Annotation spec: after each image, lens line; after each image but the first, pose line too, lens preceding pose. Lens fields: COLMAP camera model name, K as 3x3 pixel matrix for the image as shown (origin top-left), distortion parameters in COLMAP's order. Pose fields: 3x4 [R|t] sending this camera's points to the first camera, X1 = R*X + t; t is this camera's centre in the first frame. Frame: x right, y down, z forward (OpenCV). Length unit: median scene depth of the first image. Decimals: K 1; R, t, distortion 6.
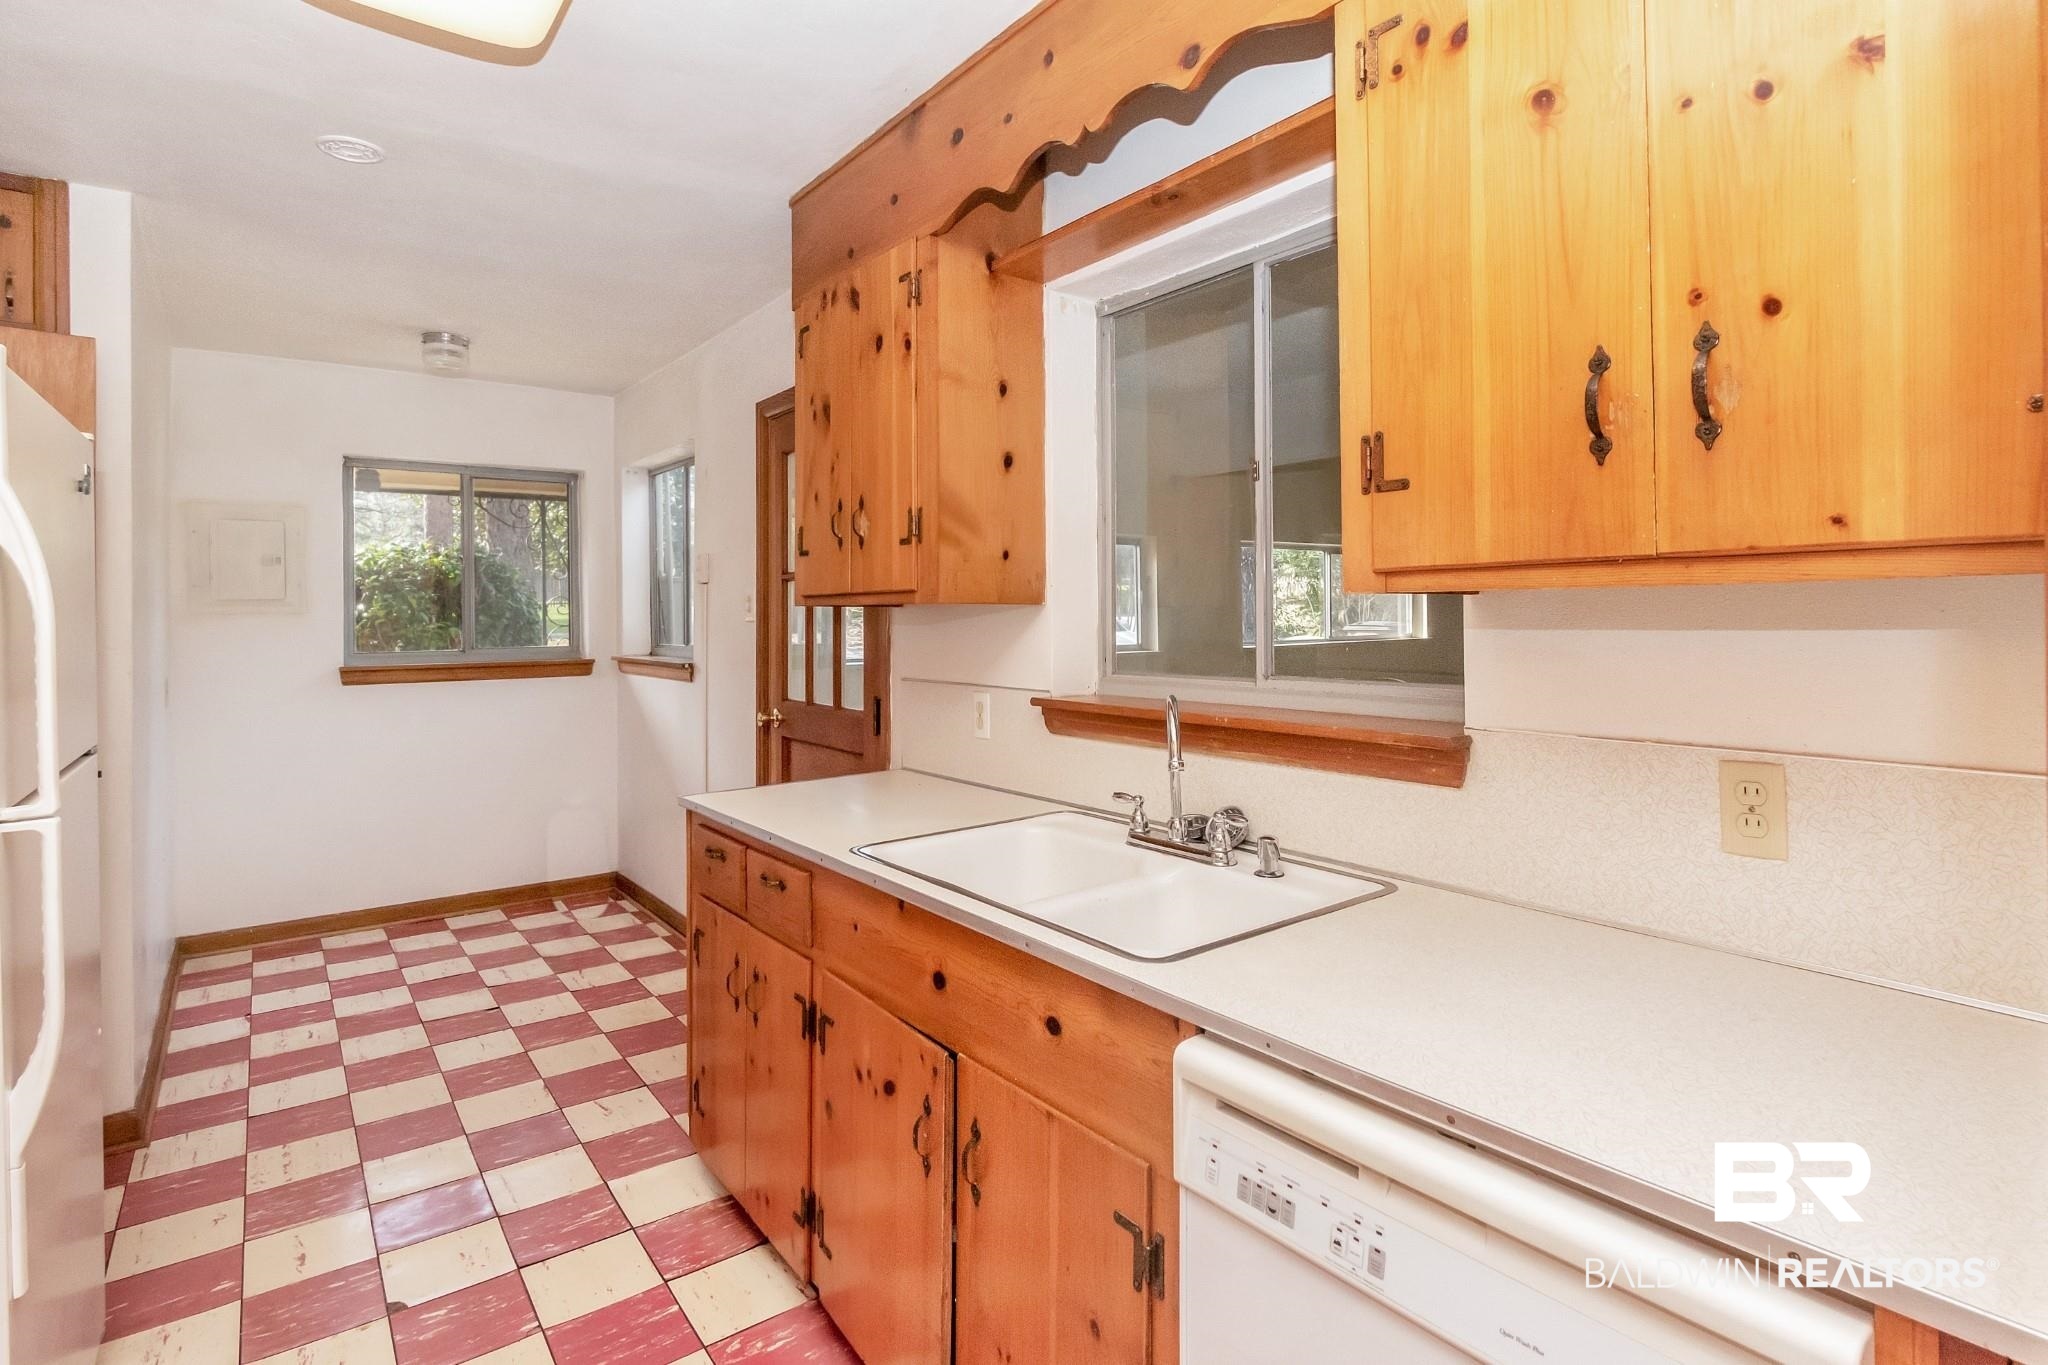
lens RADIAL K [[1021.4, 0, 1007.5], [0, 1021.4, 606.3], [0, 0, 1]] dist [0.004652, -0.002858]
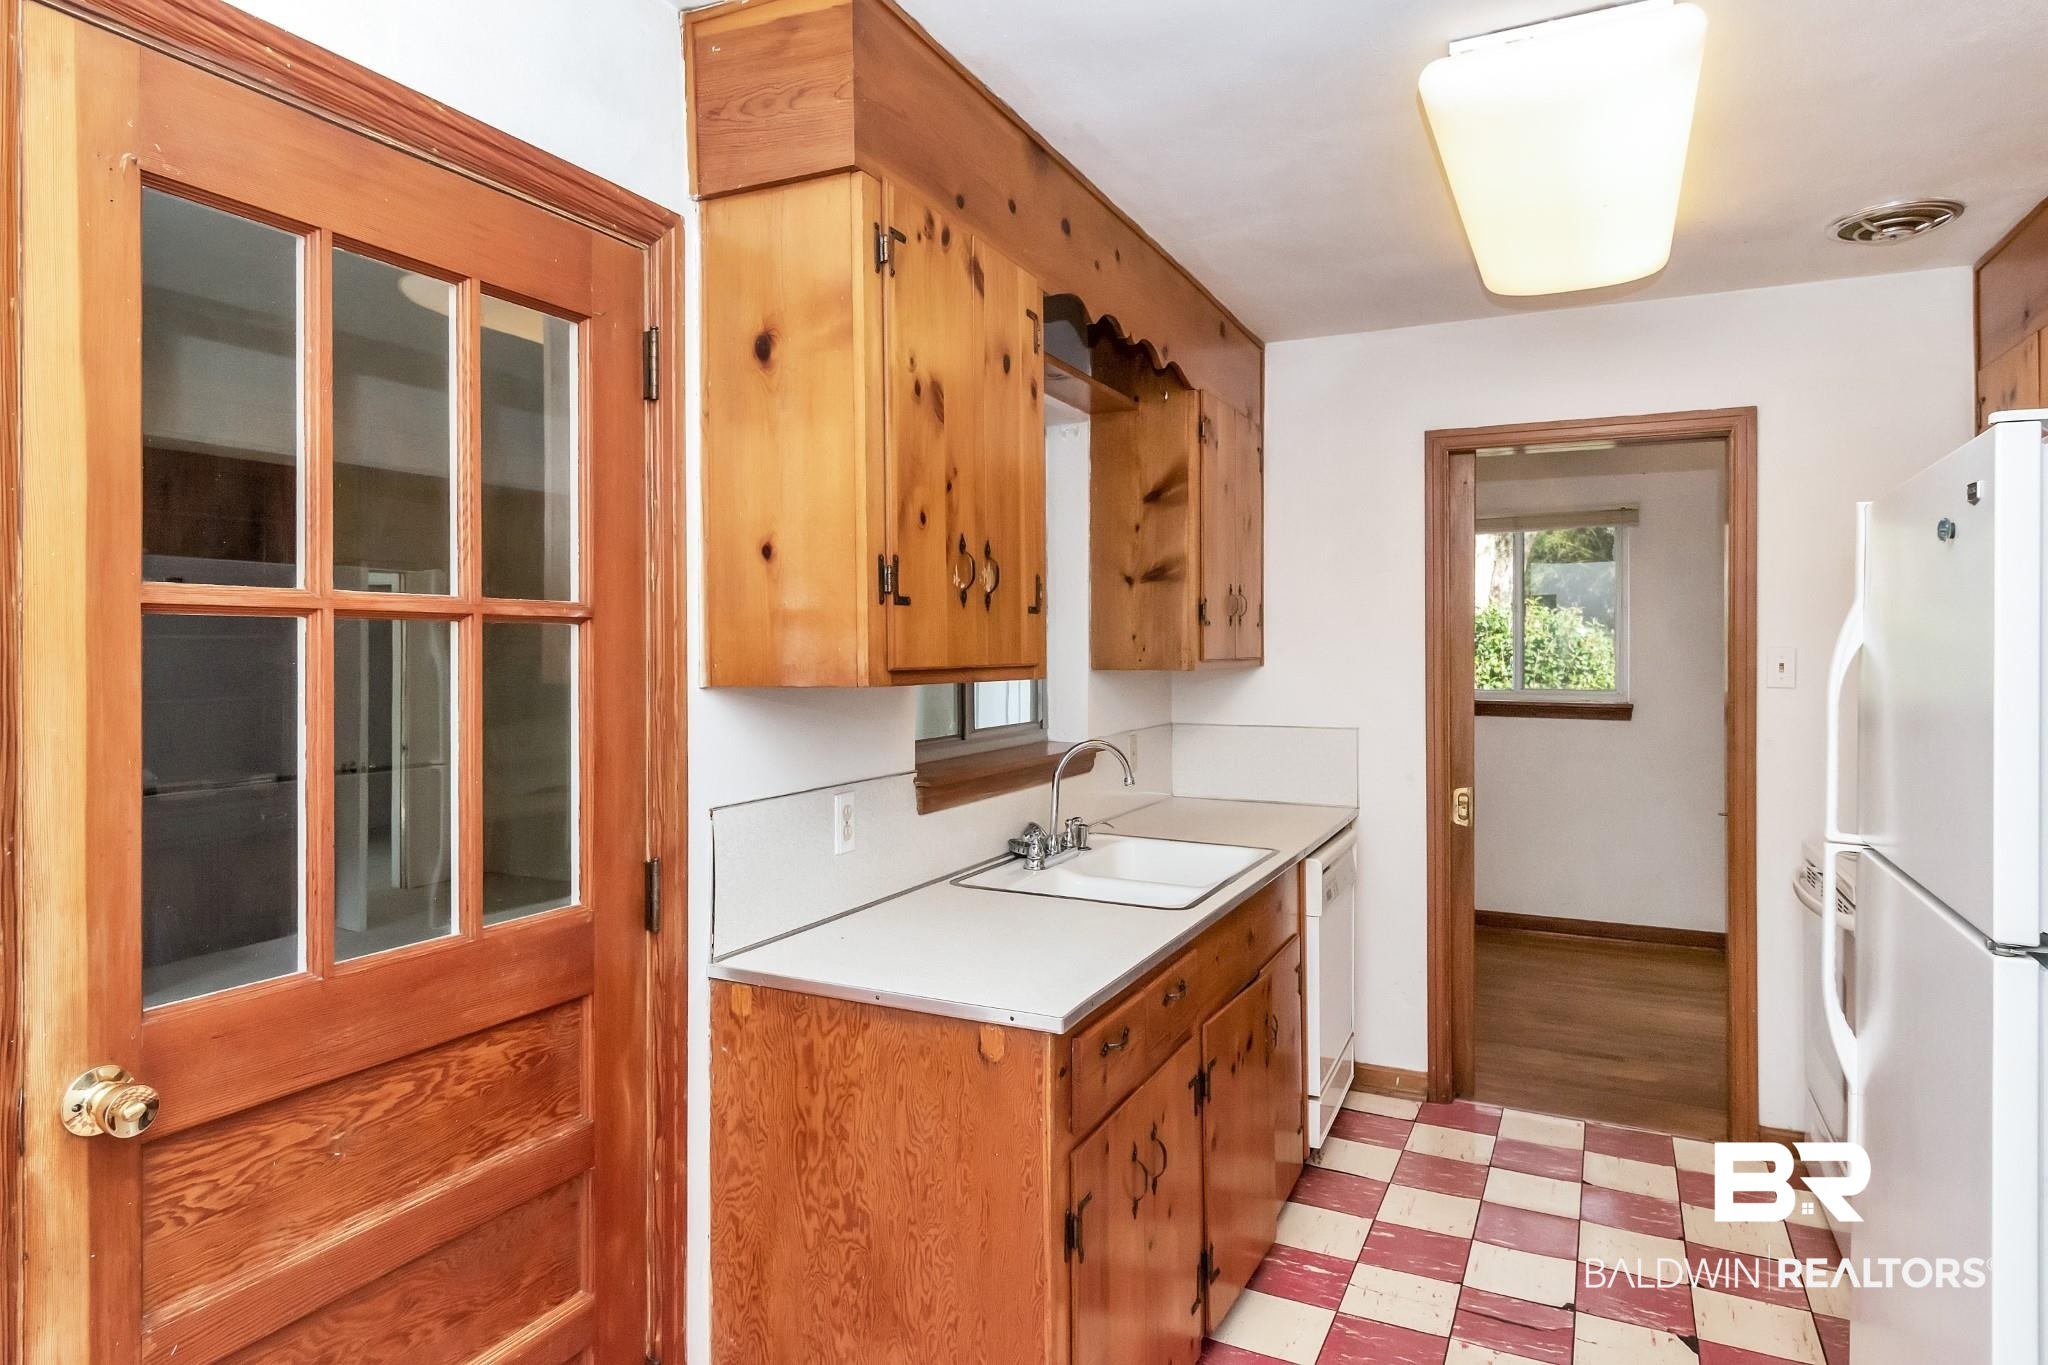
lens RADIAL K [[1331.4, 0, 993.4], [0, 1331.4, 655.9], [0, 0, 1]] dist [0.006502, -0.002376]
pose [[-0.481893, 0.007047, 0.876201, -0.982197], [0.001085, 0.999972, -0.007446, -0.011720], [-0.876229, -0.002638, -0.481887, 1.408869]]
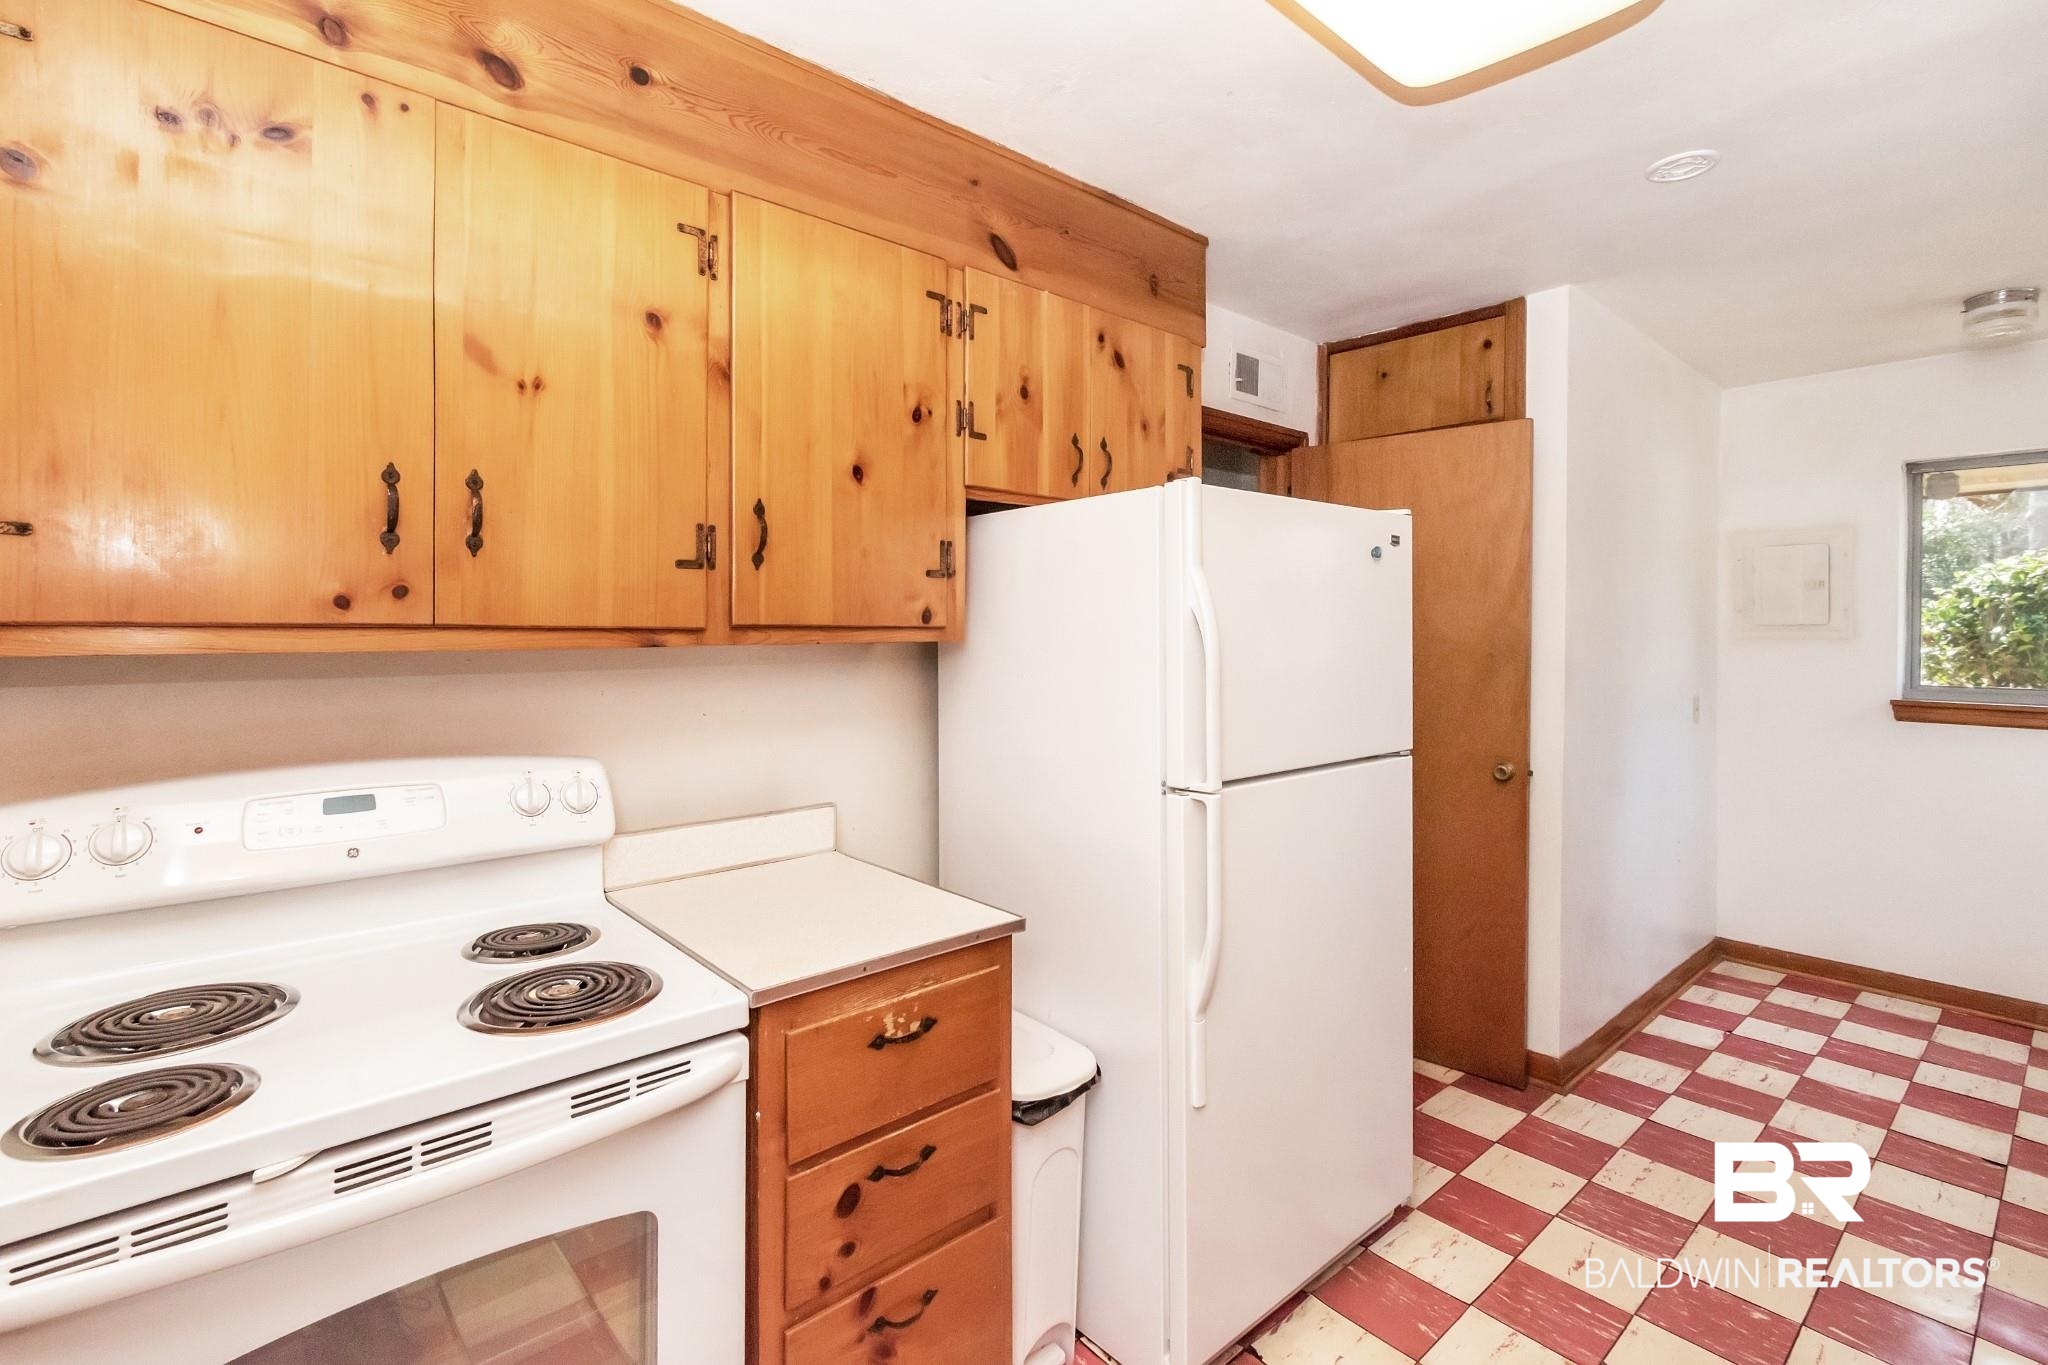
lens RADIAL K [[928.7, 0, 1000.7], [0, 928.7, 633.2], [0, 0, 1]] dist [0.000818, -0.000200]
pose [[0.090041, 0.012979, -0.995854, 0.172490], [0.000823, 0.999914, 0.013106, -0.020261], [0.995938, -0.001999, 0.090022, 0.280839]]
